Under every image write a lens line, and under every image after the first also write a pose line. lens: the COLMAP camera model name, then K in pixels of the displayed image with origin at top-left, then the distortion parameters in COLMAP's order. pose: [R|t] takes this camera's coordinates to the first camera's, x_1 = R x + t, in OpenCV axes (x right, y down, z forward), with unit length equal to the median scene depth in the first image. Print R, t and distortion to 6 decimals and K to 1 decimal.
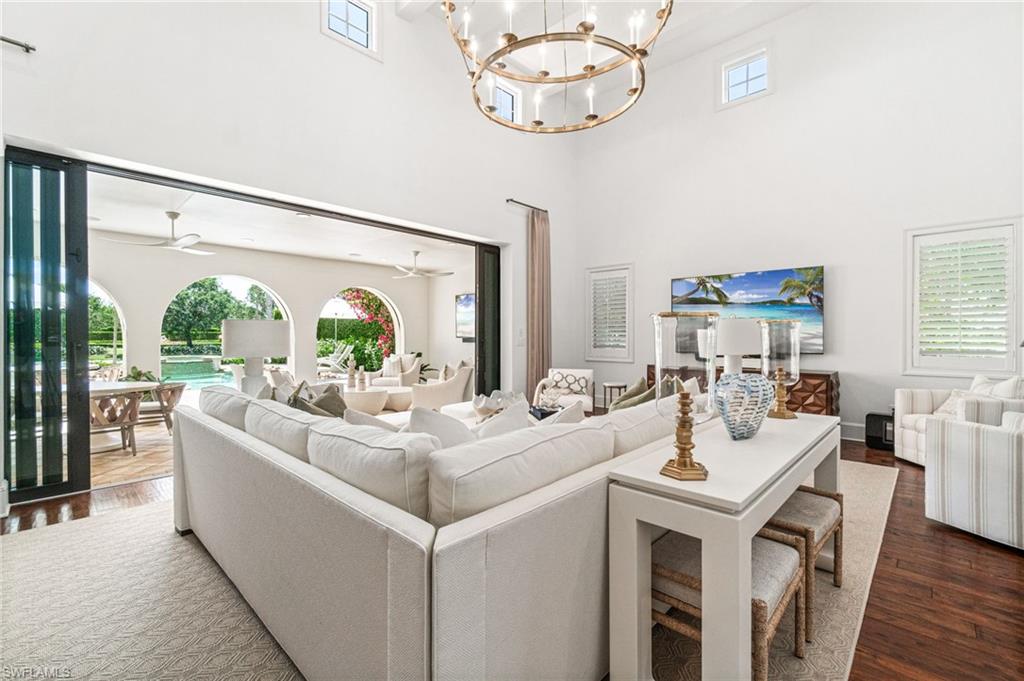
lens RADIAL K [[438.2, 0, 510.1], [0, 438.2, 334.4], [0, 0, 1]] dist [-0.009443, -0.000068]
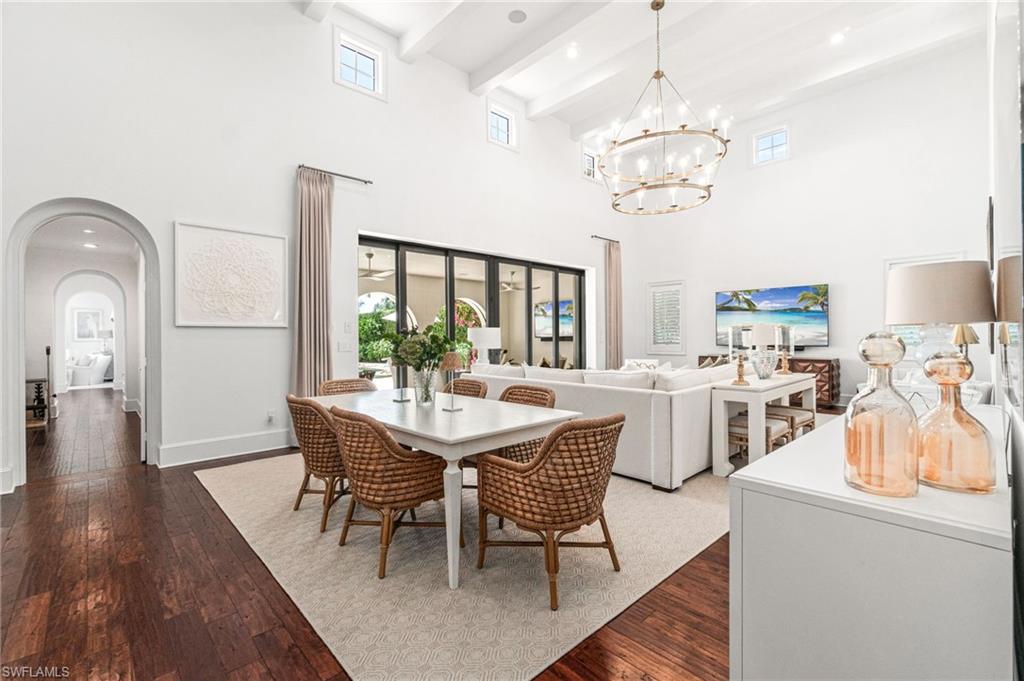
lens RADIAL K [[438.2, 0, 505.3], [0, 438.2, 337.6], [0, 0, 1]] dist [-0.009443, -0.000068]
pose [[0.998358, -0.002606, -0.057219, -0.171182], [0.002843, 0.999988, 0.004059, 0.001761], [0.057208, -0.004215, 0.998353, -0.337935]]
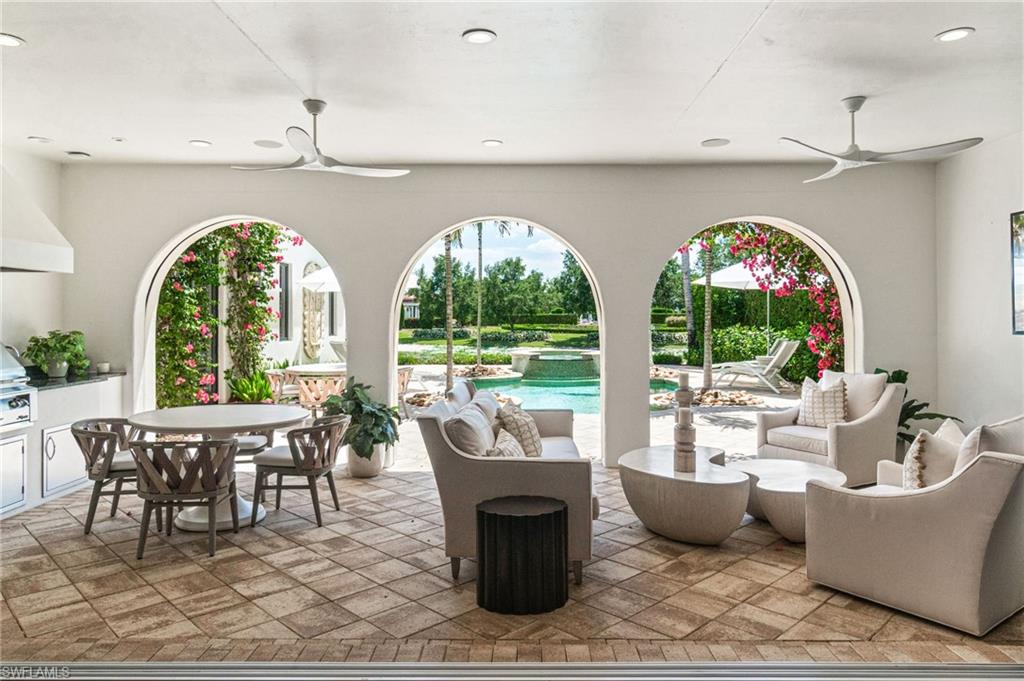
lens RADIAL K [[666.8, 0, 516.3], [0, 666.8, 310.6], [0, 0, 1]] dist [-0.018289, 0.012926]
pose [[0.673896, -0.007211, -0.738791, 0.001505], [0.000822, 0.999959, -0.009010, -0.008997], [0.738826, 0.005464, 0.673874, 0.446677]]
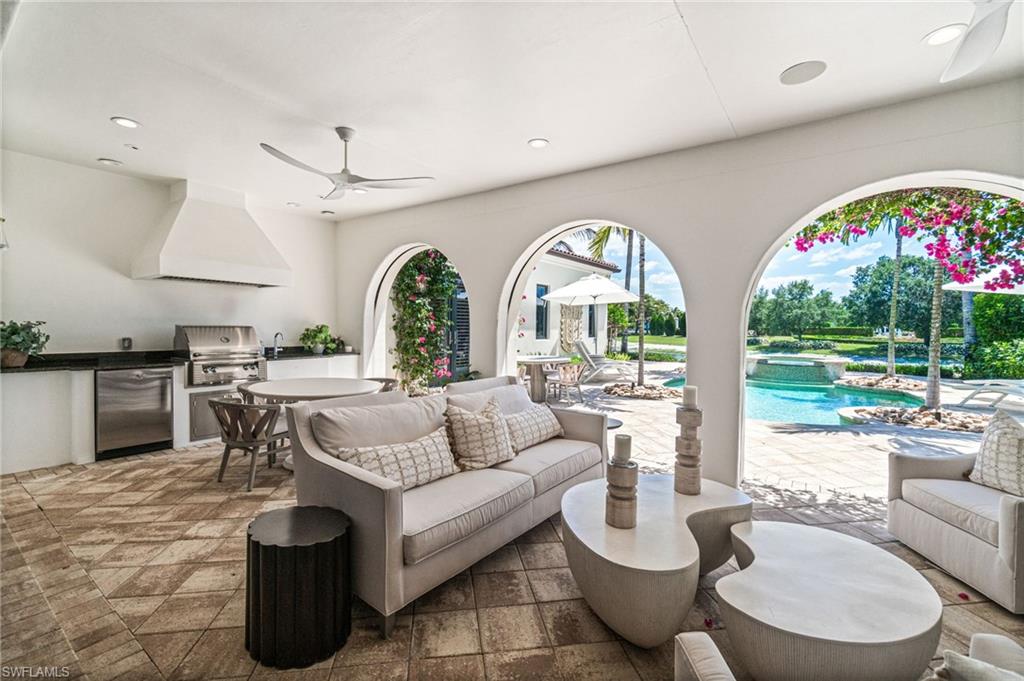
lens RADIAL K [[438.2, 0, 511.5], [0, 438.2, 338.6], [0, 0, 1]] dist [-0.009443, -0.000068]
pose [[0.120669, 0.031321, -0.992199, -0.069707], [-0.013183, 0.999465, 0.029947, 0.003621], [0.992605, 0.009466, 0.121017, 0.827925]]
